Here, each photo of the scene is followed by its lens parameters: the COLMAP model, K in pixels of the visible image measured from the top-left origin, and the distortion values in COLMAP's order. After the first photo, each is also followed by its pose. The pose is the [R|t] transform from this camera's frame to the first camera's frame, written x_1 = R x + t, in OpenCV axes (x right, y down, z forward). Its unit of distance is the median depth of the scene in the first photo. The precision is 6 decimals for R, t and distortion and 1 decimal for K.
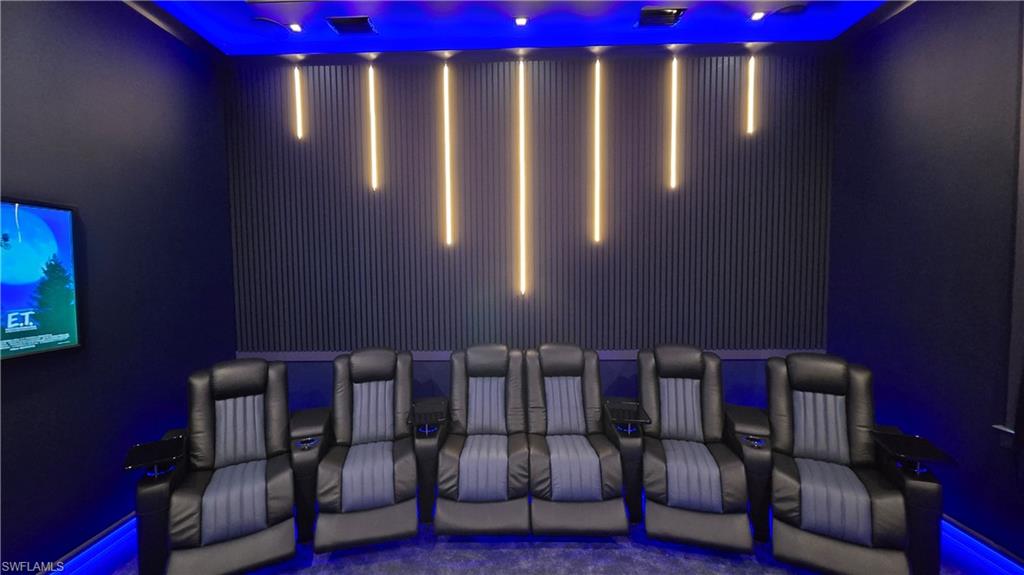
lens RADIAL K [[424.9, 0, 506.3], [0, 424.9, 285.7], [0, 0, 1]] dist [0.002912, 0.000594]
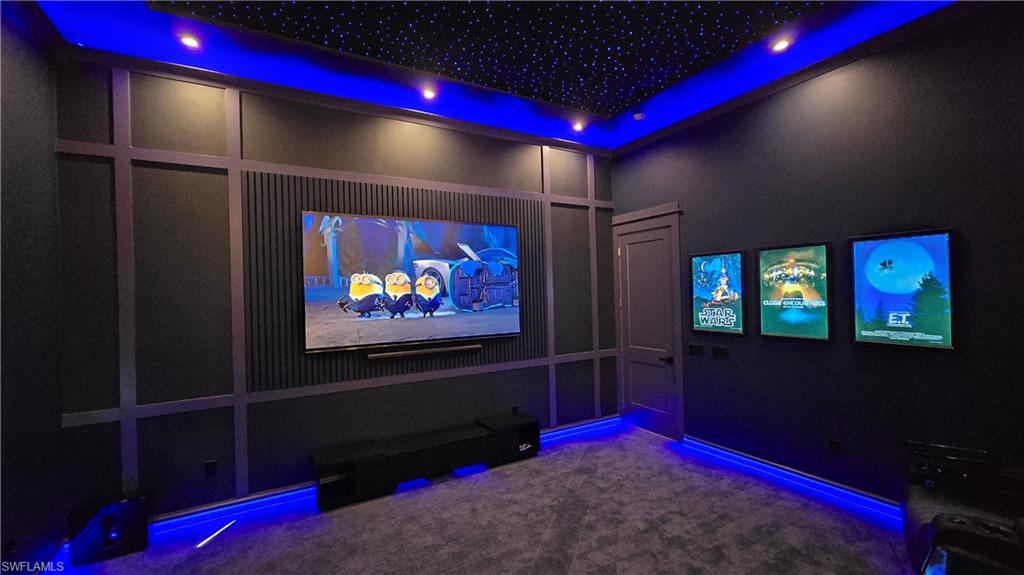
lens RADIAL K [[424.9, 0, 511.9], [0, 424.9, 287.7], [0, 0, 1]] dist [0.002912, 0.000594]
pose [[-0.845449, 0.021246, -0.533634, 0.579664], [0.004642, 0.999463, 0.032438, -0.062312], [0.534036, 0.024947, -0.845093, 1.250991]]
